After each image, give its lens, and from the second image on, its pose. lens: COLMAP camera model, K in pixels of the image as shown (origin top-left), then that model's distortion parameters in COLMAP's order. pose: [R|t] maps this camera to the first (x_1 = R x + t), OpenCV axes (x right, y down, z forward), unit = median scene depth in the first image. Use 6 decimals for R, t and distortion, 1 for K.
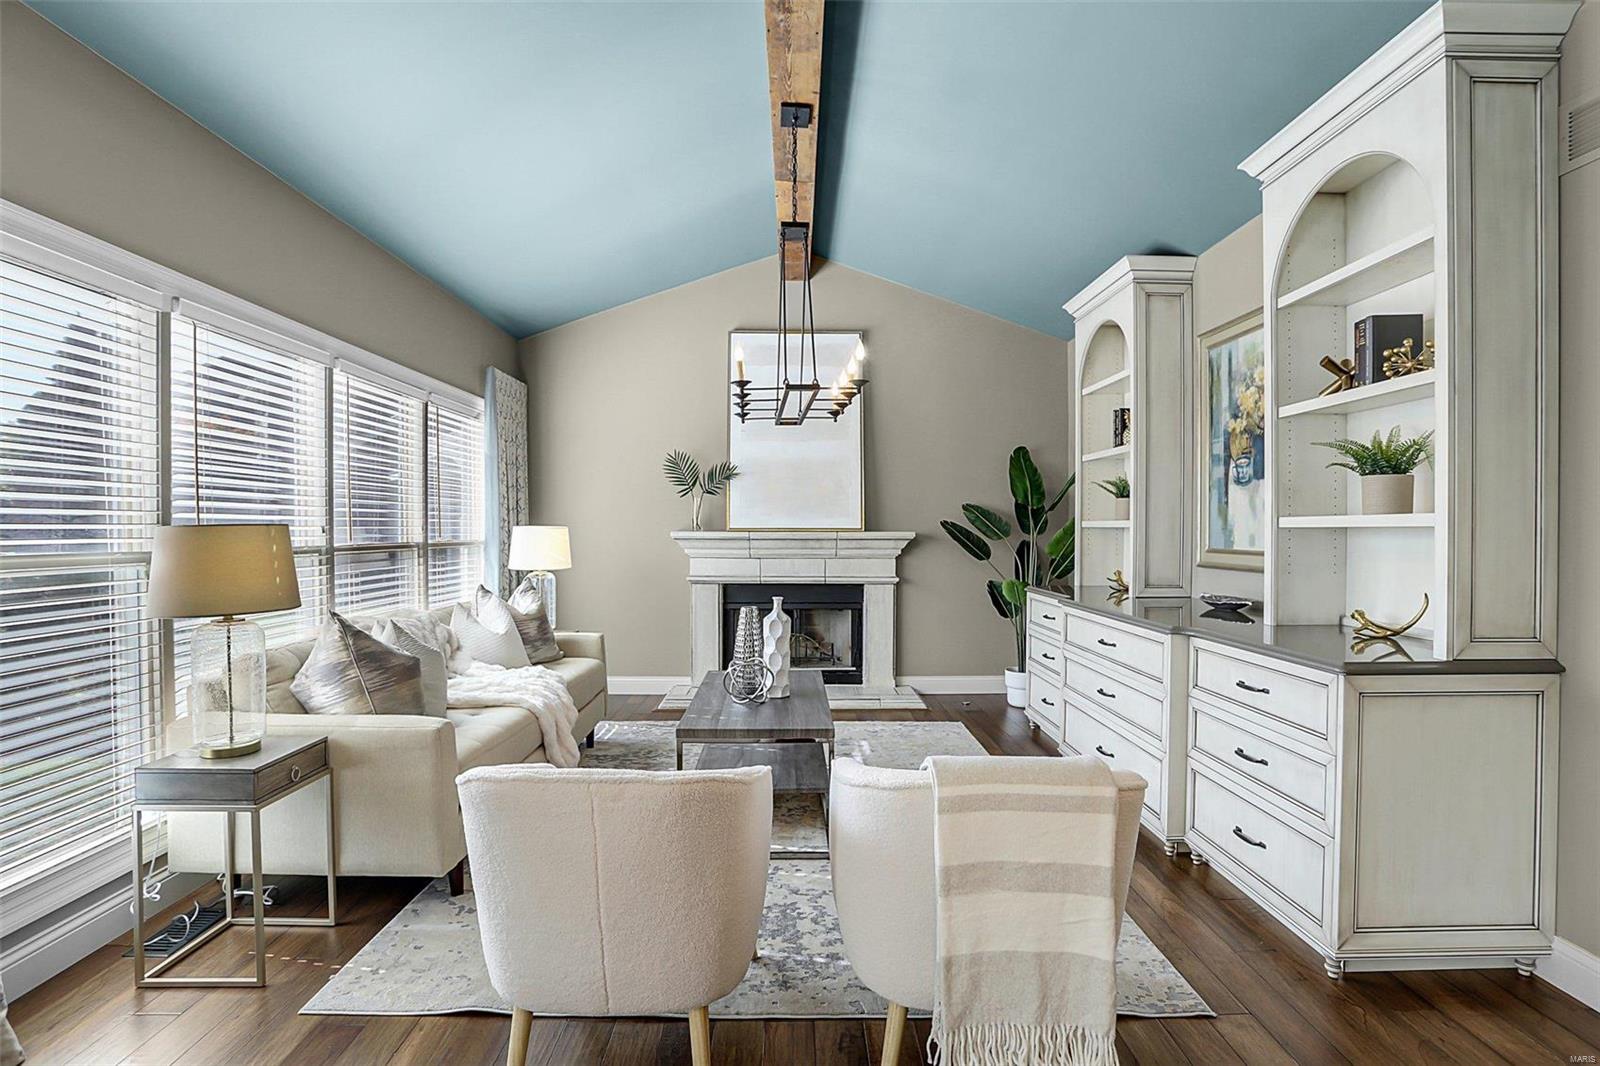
lens RADIAL K [[777.9, 0, 788.4], [0, 777.9, 533.4], [0, 0, 1]] dist [-0.050793, 0.013773]
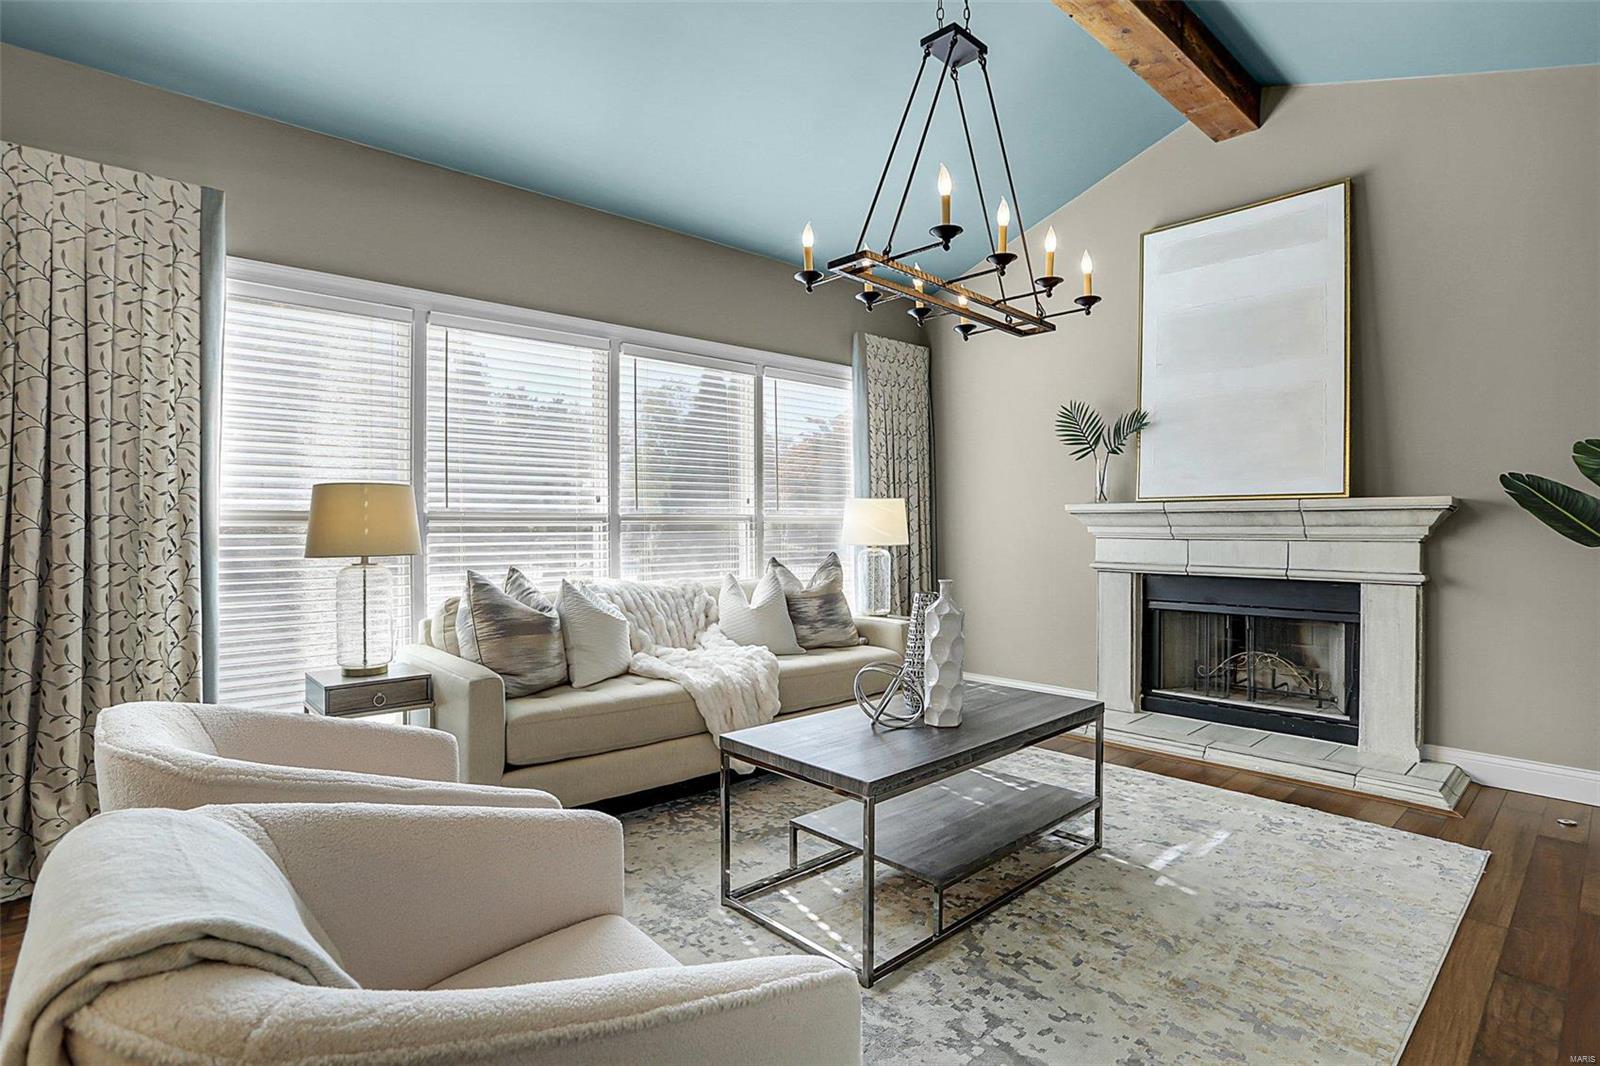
lens RADIAL K [[777.9, 0, 828.2], [0, 777.9, 519.3], [0, 0, 1]] dist [-0.050793, 0.013773]
pose [[0.674699, -0.007772, -0.738052, 0.306622], [-0.001365, 0.999930, -0.011777, 0.025913], [0.738092, 0.008954, 0.674641, 0.332542]]
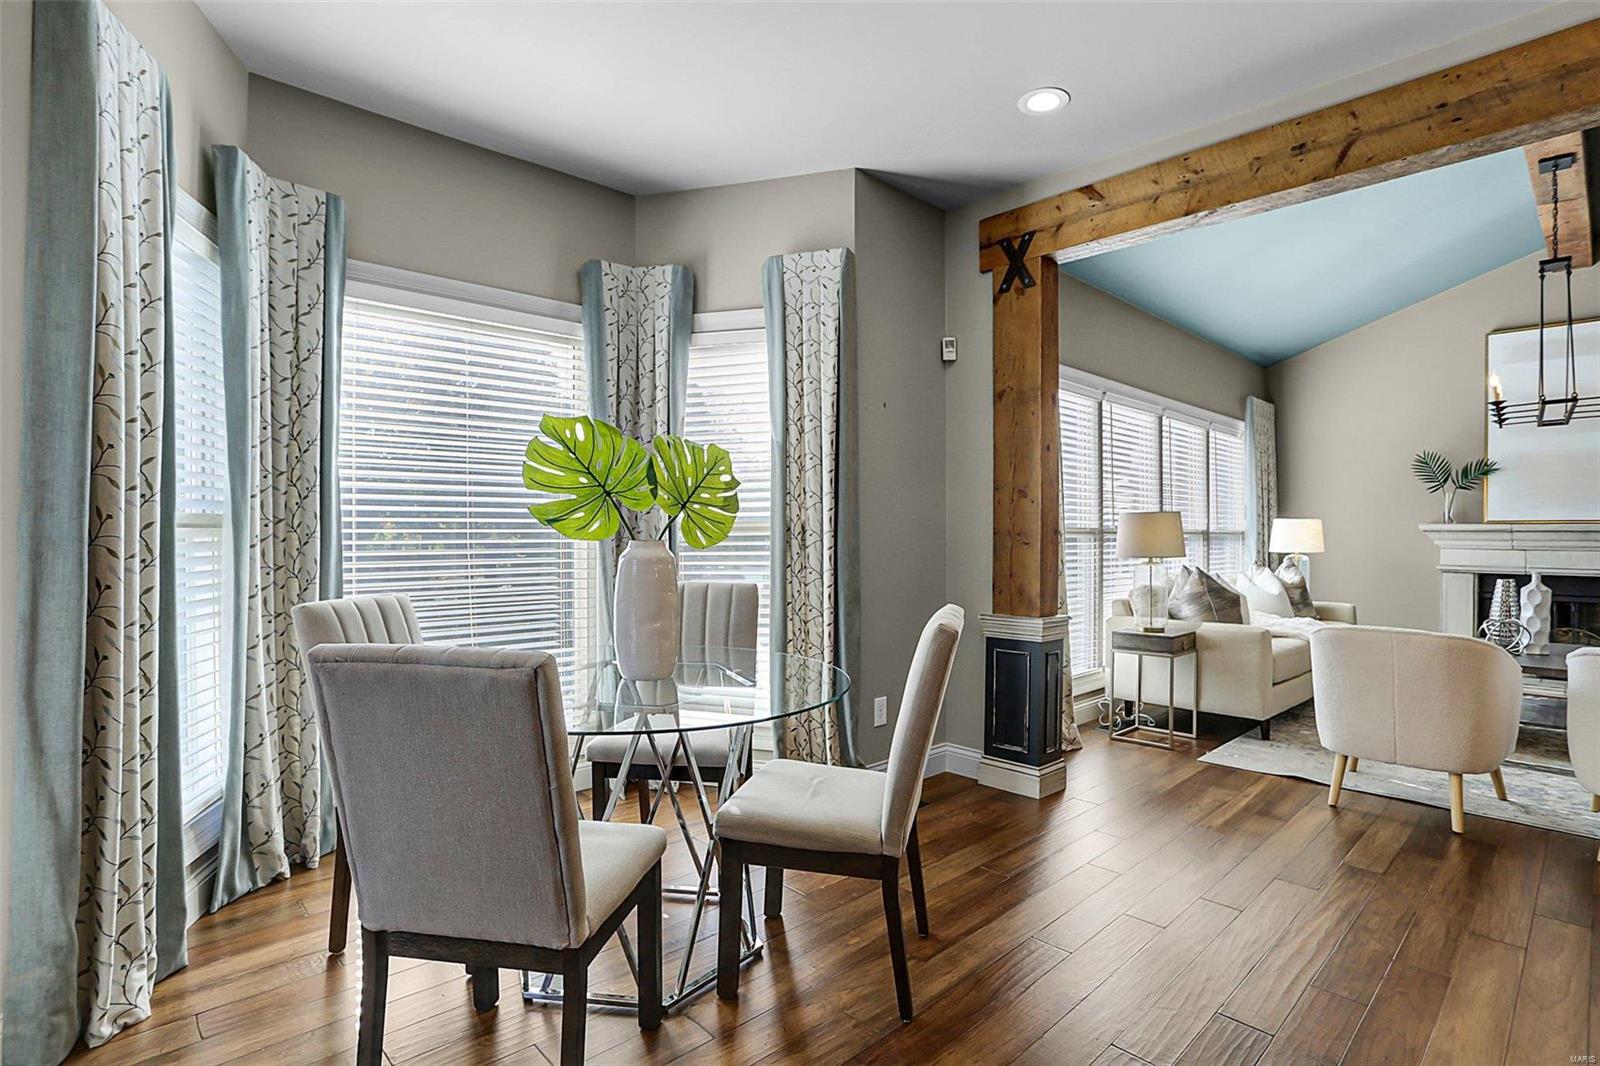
lens RADIAL K [[777.9, 0, 806.6], [0, 777.9, 532.6], [0, 0, 1]] dist [-0.050793, 0.013773]
pose [[0.687674, 0.002687, -0.726014, 0.036863], [-0.008092, 0.999959, -0.003964, 0.024528], [0.725974, 0.008601, 0.687668, -0.442973]]
